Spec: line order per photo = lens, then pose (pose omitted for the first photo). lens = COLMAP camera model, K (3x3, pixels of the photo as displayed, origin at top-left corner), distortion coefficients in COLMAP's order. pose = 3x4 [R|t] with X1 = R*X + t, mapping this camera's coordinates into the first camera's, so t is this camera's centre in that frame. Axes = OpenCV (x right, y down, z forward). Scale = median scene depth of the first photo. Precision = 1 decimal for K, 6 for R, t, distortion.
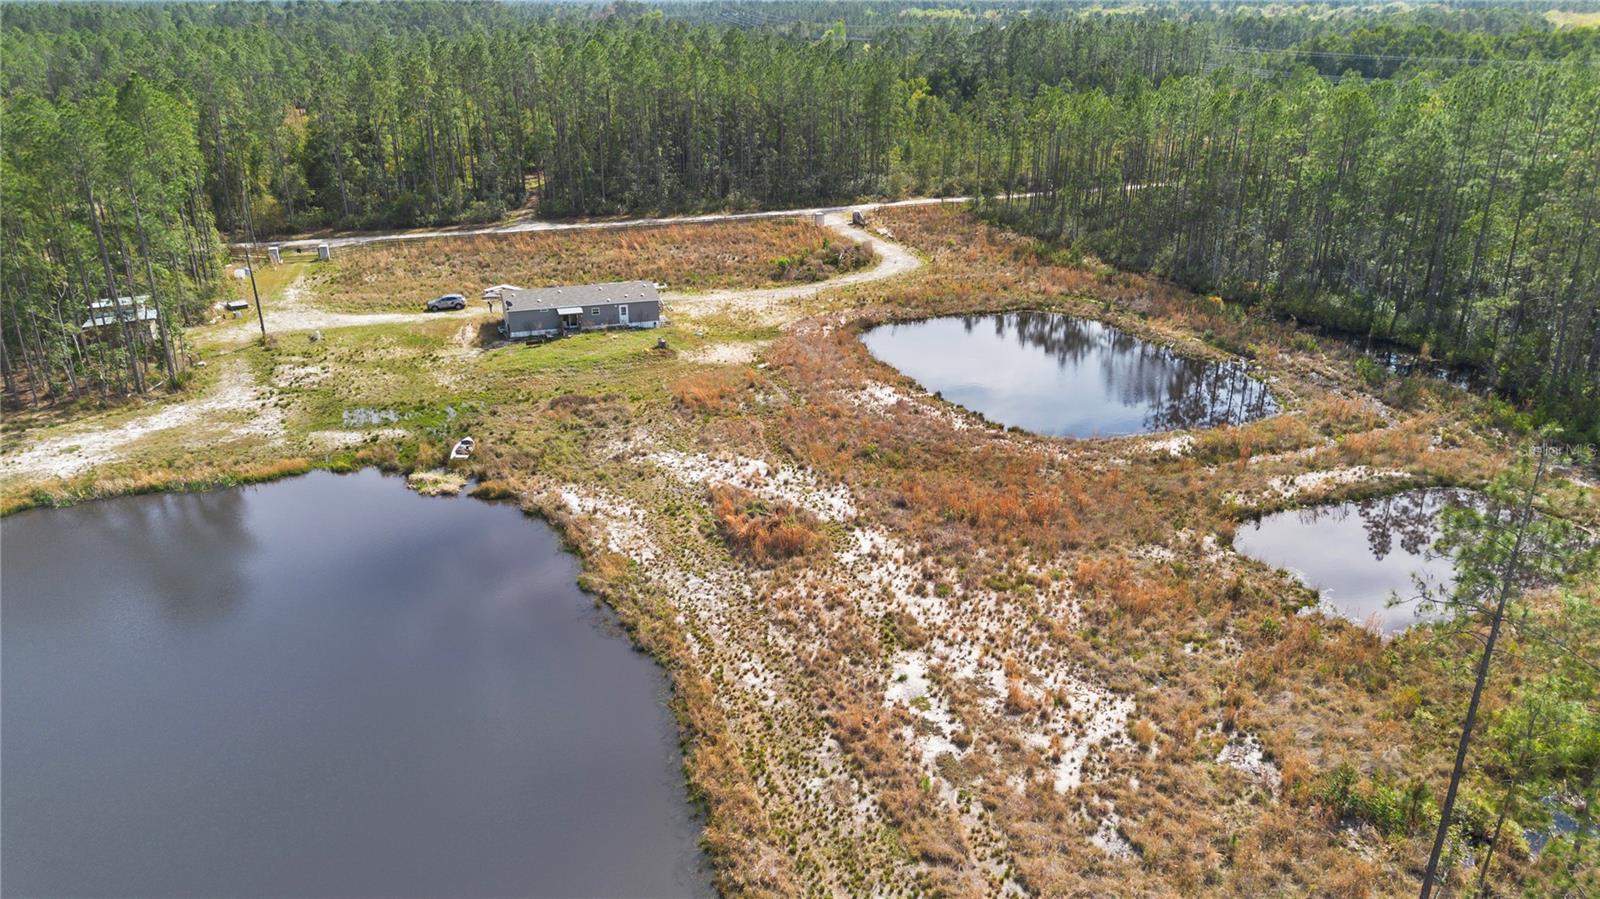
lens RADIAL K [[1128.6, 0, 808.2], [0, 1128.6, 454.2], [0, 0, 1]] dist [0.119896, -0.190969]
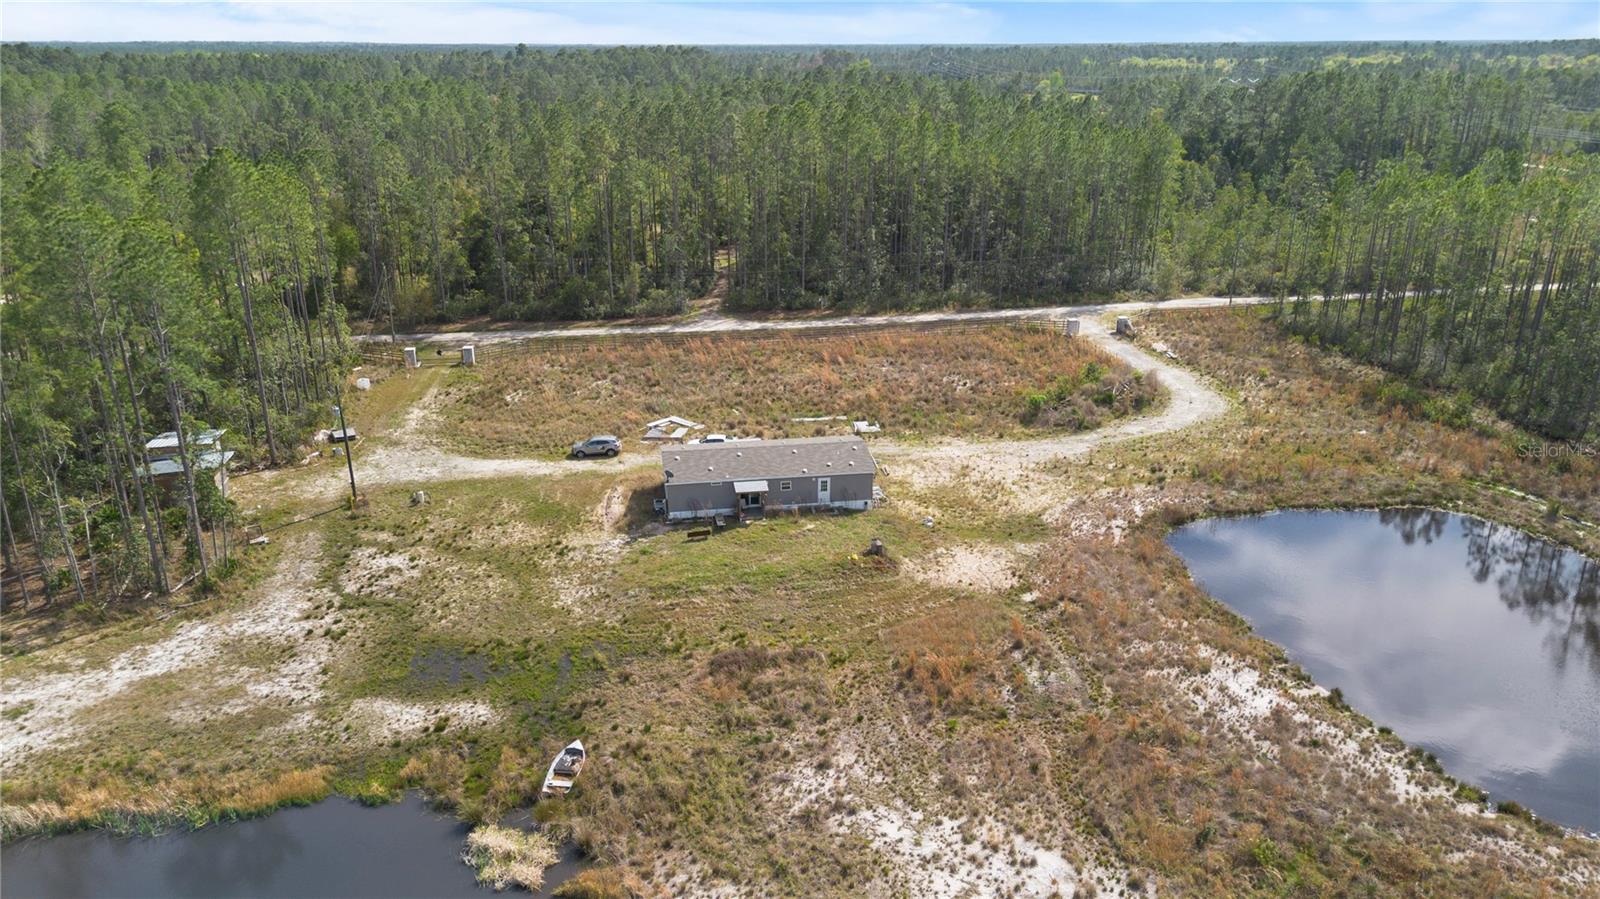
lens RADIAL K [[1128.6, 0, 808.2], [0, 1128.6, 454.2], [0, 0, 1]] dist [0.119896, -0.190969]
pose [[0.986255, 0.056904, -0.155121, -0.056348], [-0.062573, 0.997530, -0.031908, -0.108044], [0.152922, 0.041176, 0.987380, 0.263324]]
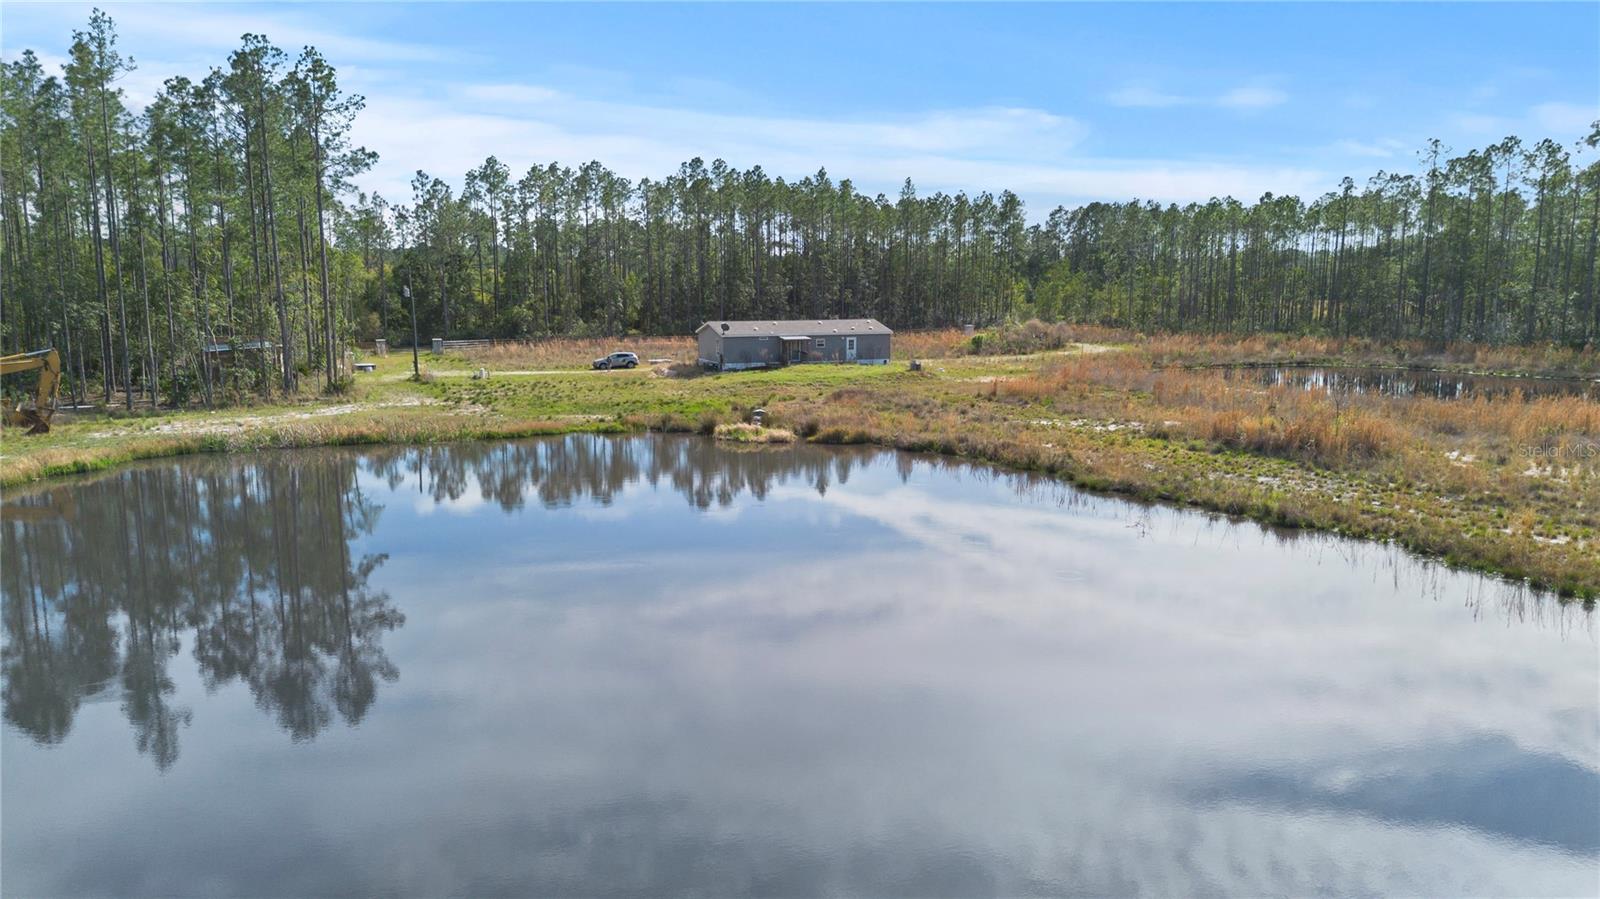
lens RADIAL K [[1128.6, 0, 808.2], [0, 1128.6, 454.2], [0, 0, 1]] dist [0.119896, -0.190969]
pose [[0.999332, -0.008136, 0.035627, -0.196854], [0.016240, 0.972221, -0.233500, 0.128078], [-0.032738, 0.233923, 0.971704, 0.187797]]
